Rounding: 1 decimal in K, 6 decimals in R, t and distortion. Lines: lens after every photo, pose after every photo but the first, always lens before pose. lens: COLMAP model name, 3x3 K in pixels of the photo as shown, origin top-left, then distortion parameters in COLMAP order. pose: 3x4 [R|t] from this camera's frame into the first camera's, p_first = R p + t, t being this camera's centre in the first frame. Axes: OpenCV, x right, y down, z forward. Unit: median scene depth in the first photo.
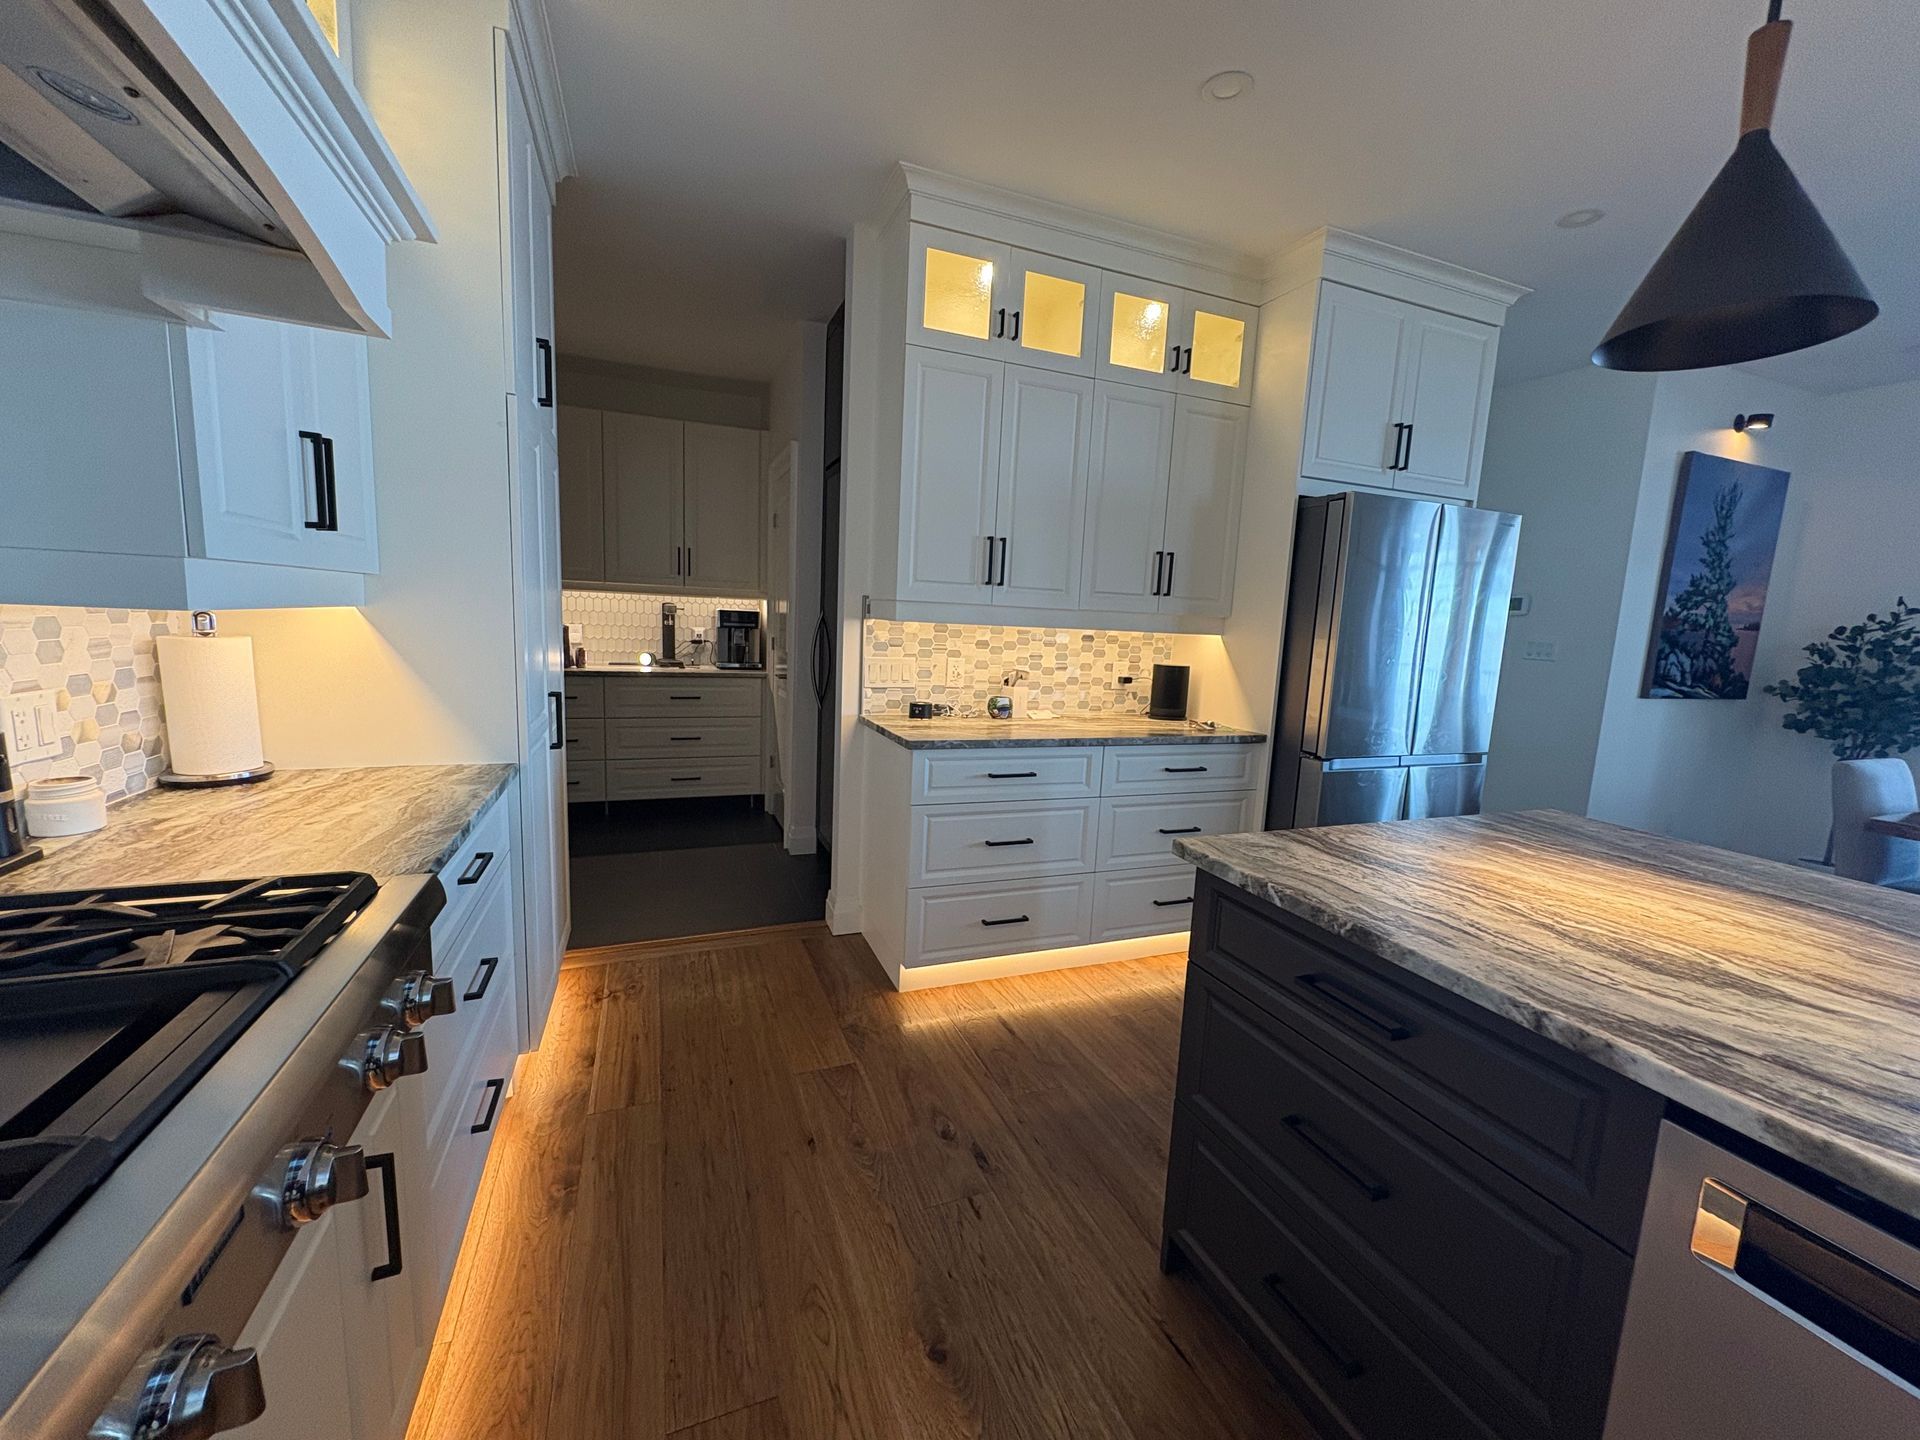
lens RADIAL K [[762.9, 0, 955.9], [0, 762.9, 720.7], [0, 0, 1]] dist [0.001119, 0.000178]
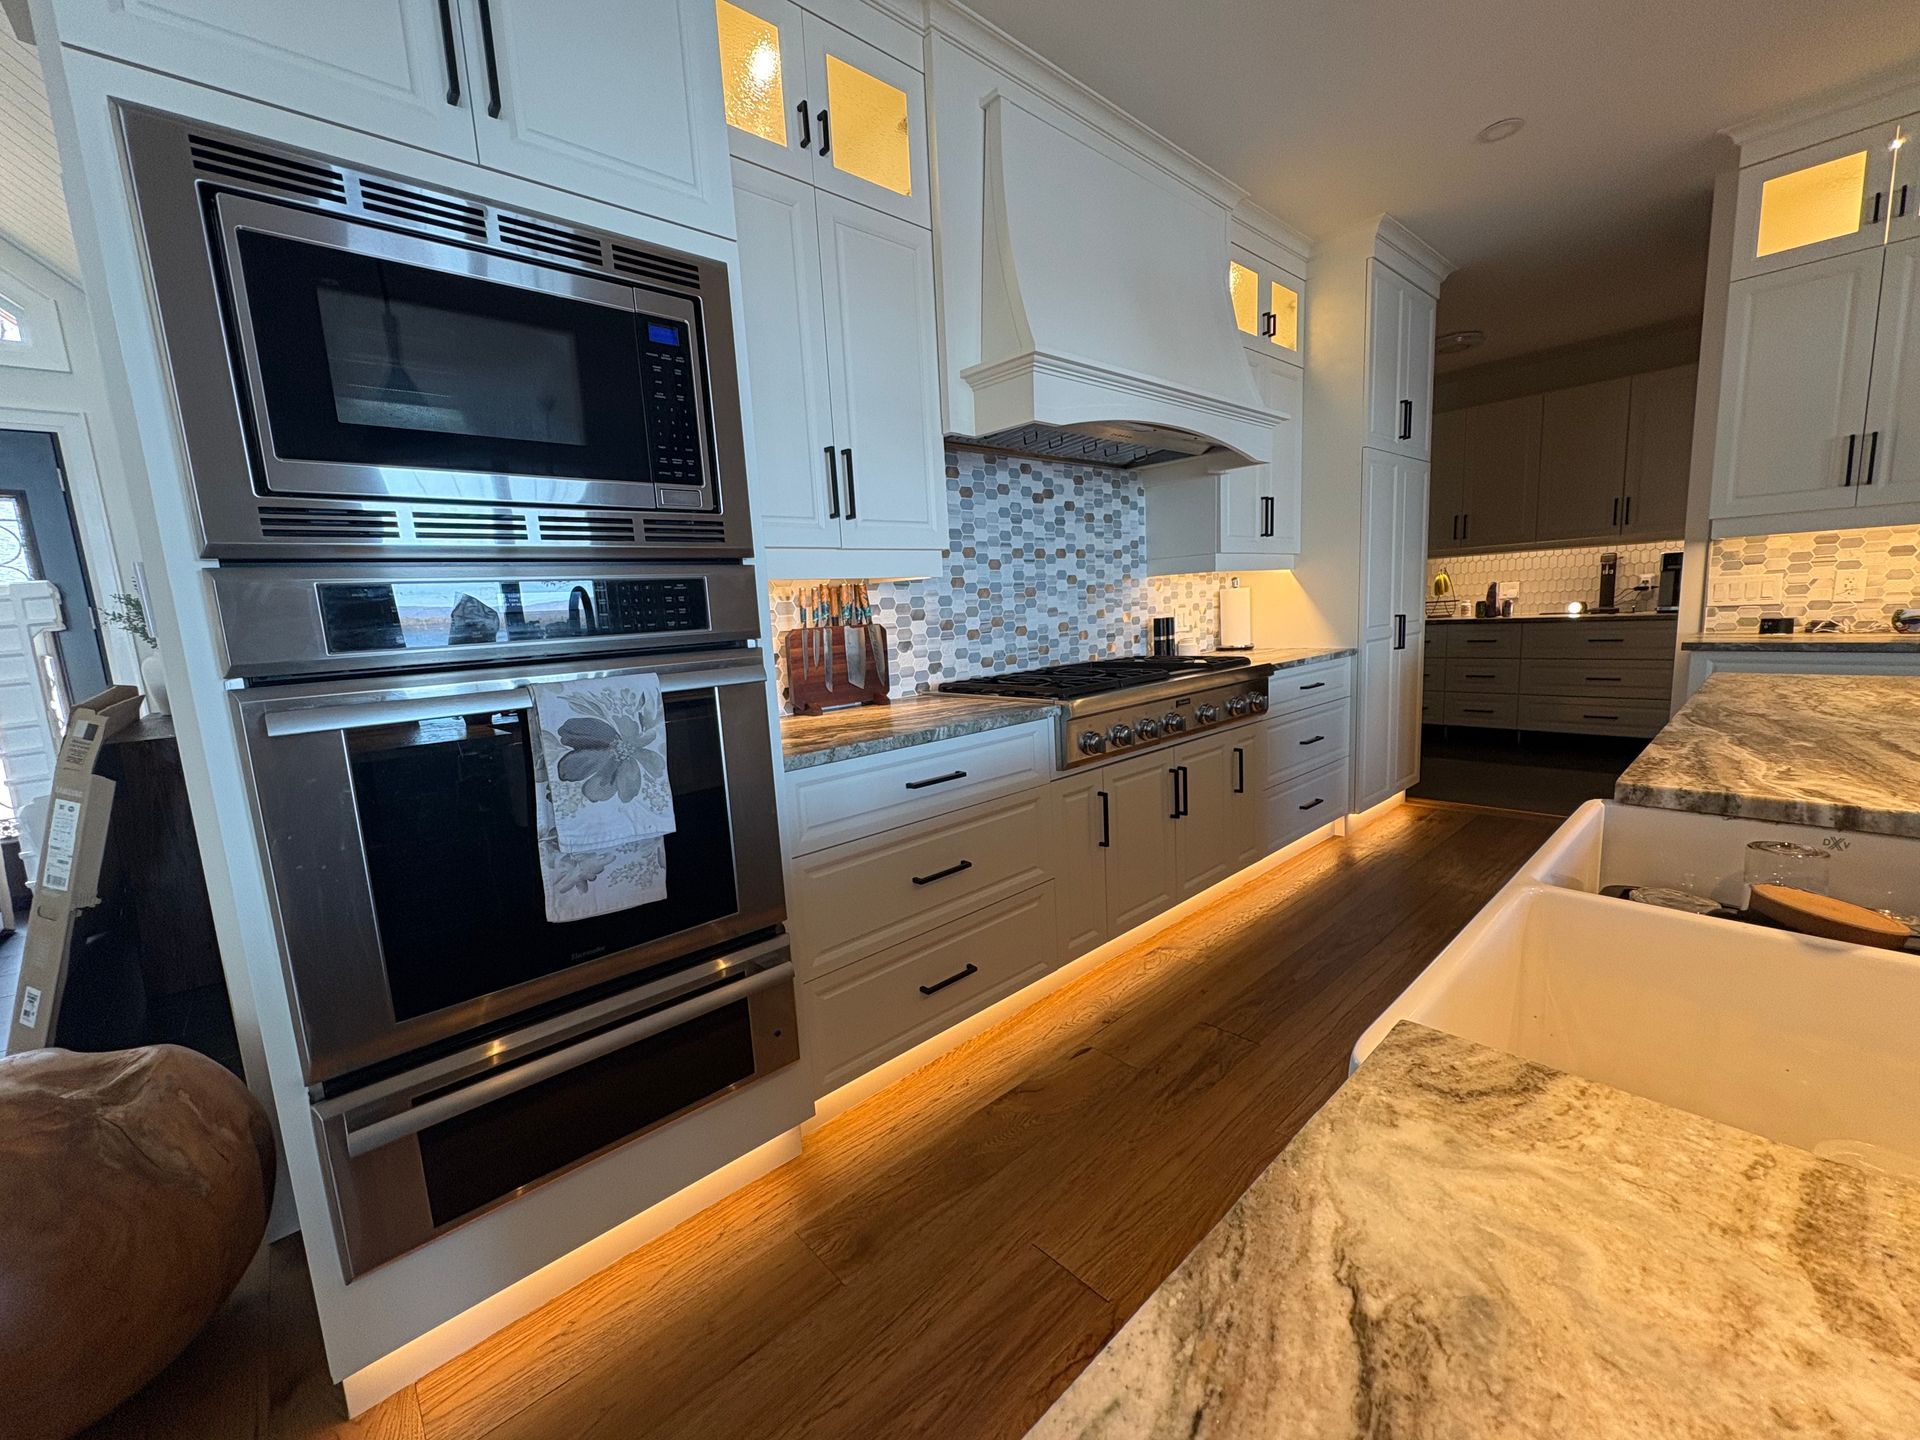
lens RADIAL K [[762.9, 0, 959.5], [0, 762.9, 719.7], [0, 0, 1]] dist [0.001119, 0.000178]
pose [[0.350813, 0.073261, -0.933575, 0.576835], [-0.058622, 0.996698, 0.056186, 0.127310], [0.934609, 0.035017, 0.353949, -0.377751]]
